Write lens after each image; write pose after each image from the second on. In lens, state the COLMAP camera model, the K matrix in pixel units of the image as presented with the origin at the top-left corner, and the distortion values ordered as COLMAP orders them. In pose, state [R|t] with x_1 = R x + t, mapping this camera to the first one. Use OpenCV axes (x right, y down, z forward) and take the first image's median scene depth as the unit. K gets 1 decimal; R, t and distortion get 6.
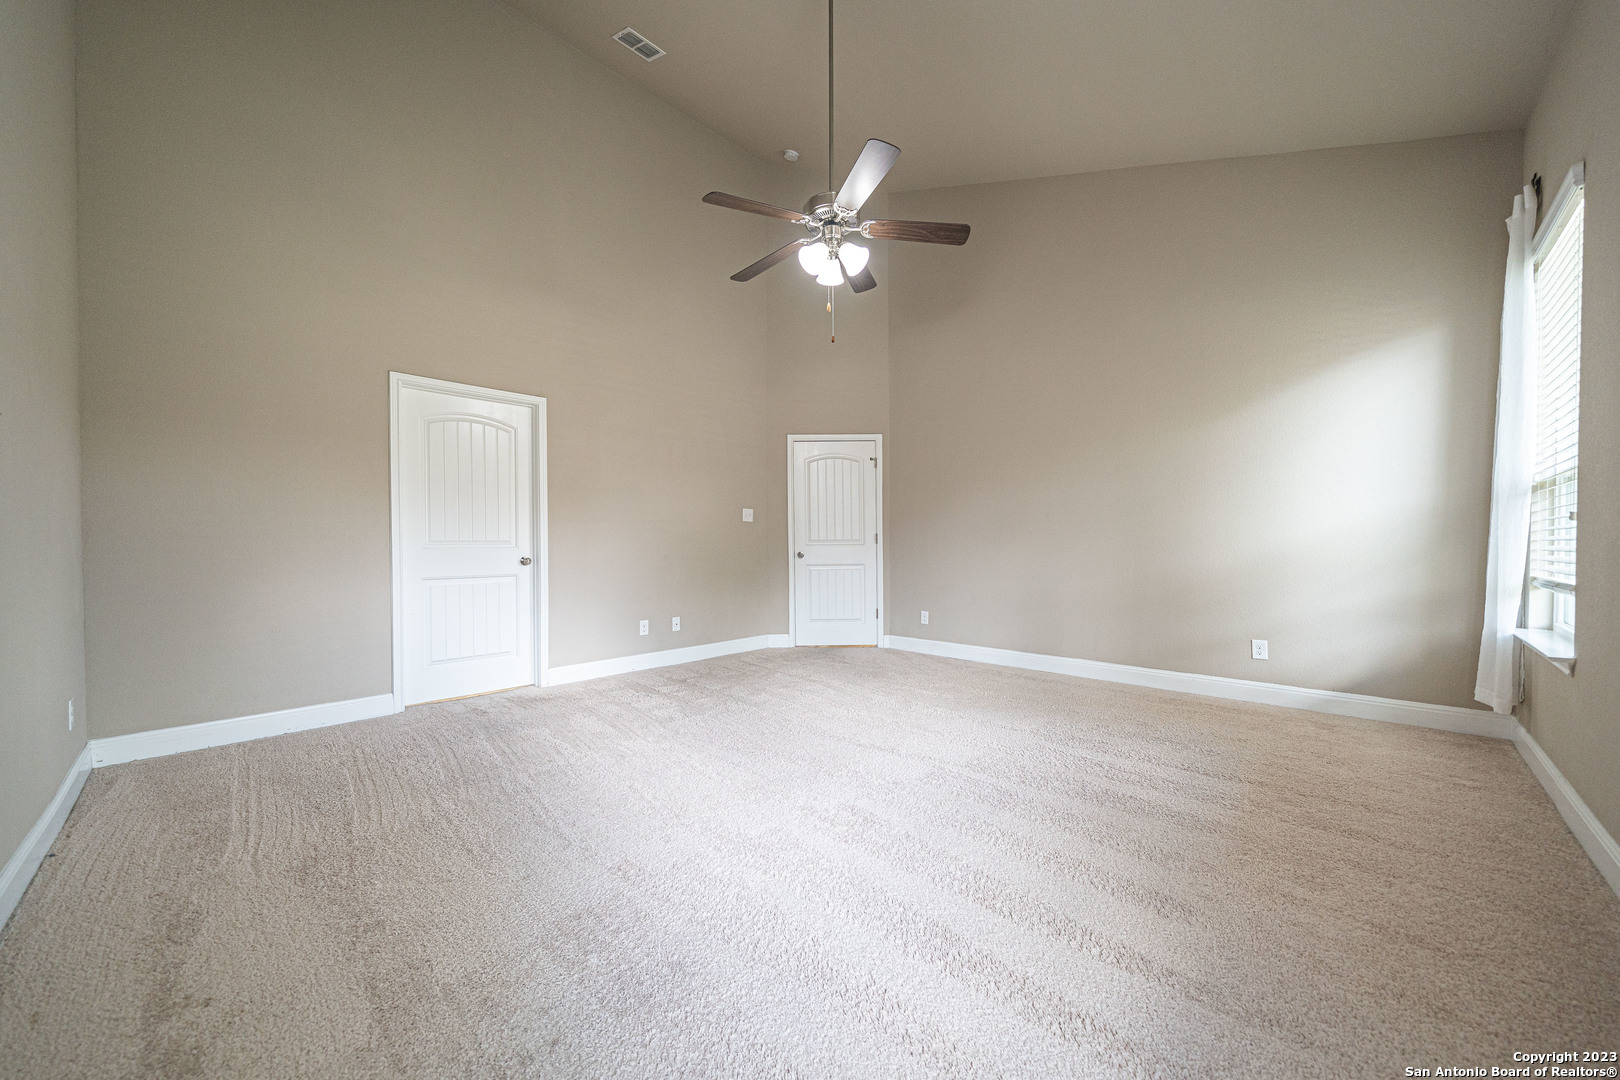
lens RADIAL K [[581.9, 0, 806.5], [0, 581.9, 538.2], [0, 0, 1]] dist [0.001222, 0.000000]
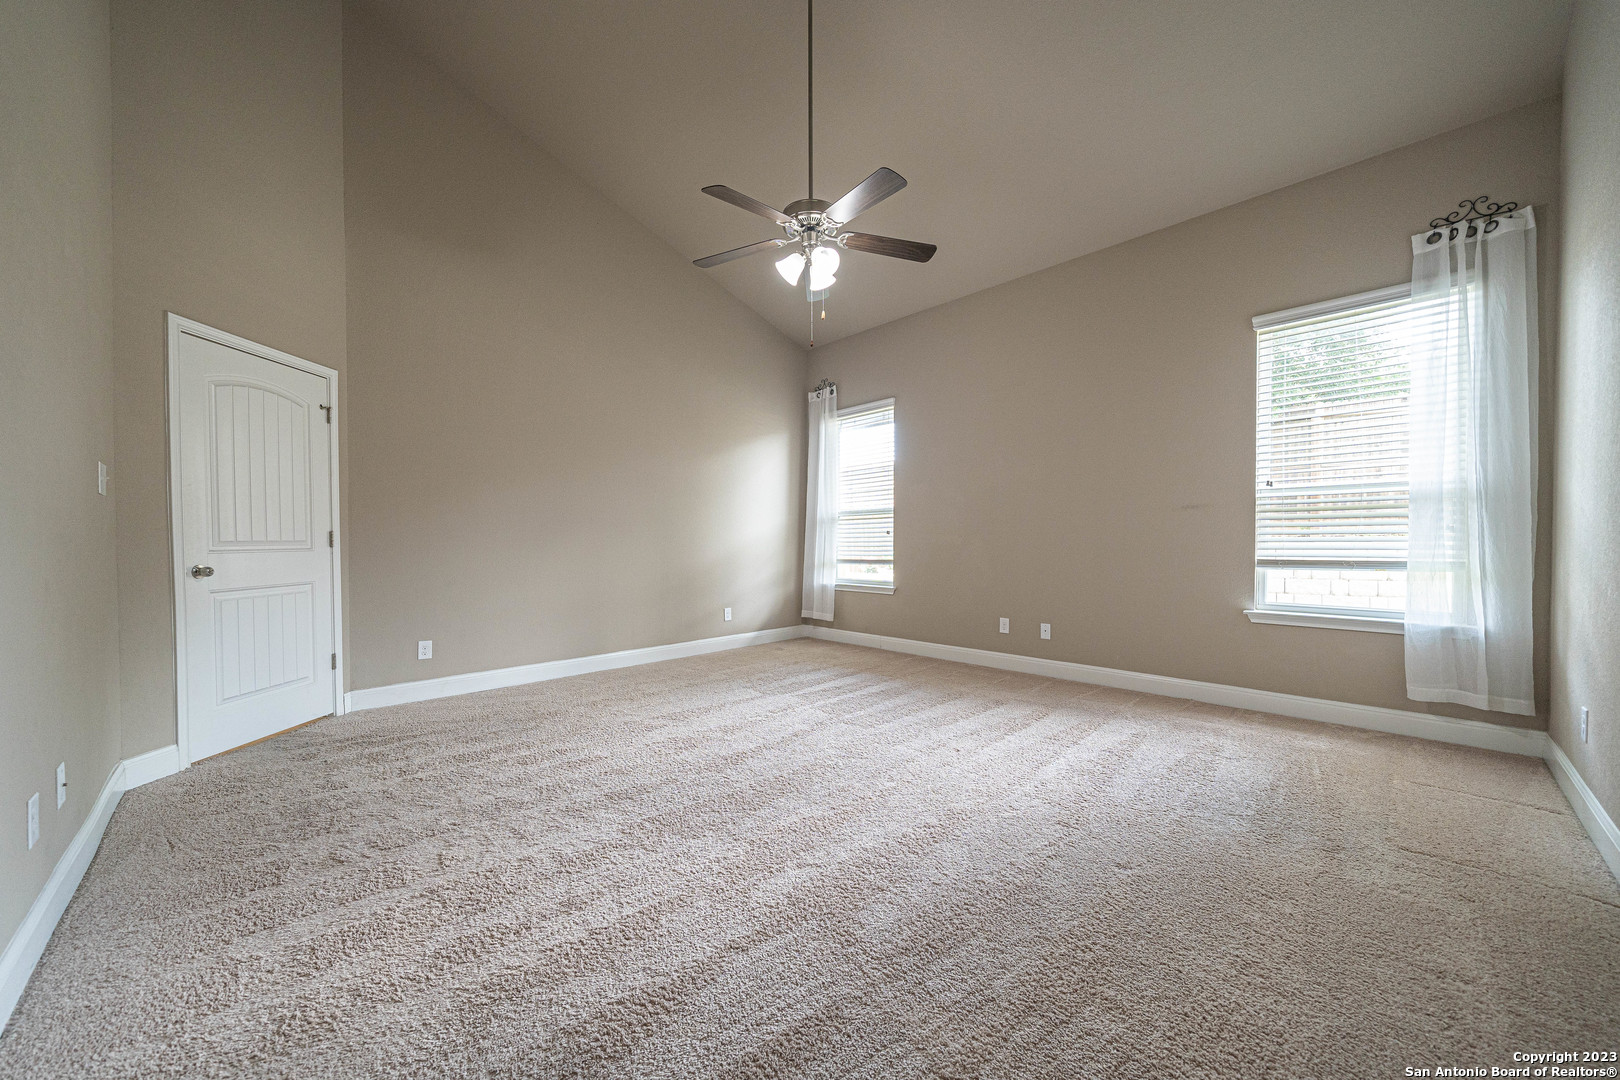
lens RADIAL K [[581.9, 0, 806.5], [0, 581.9, 549.0], [0, 0, 1]] dist [0.001222, 0.000000]
pose [[0.028671, -0.002816, 0.999585, -0.478439], [0.002086, 0.999994, 0.002757, 0.010249], [-0.999587, 0.002006, 0.028677, 0.485865]]
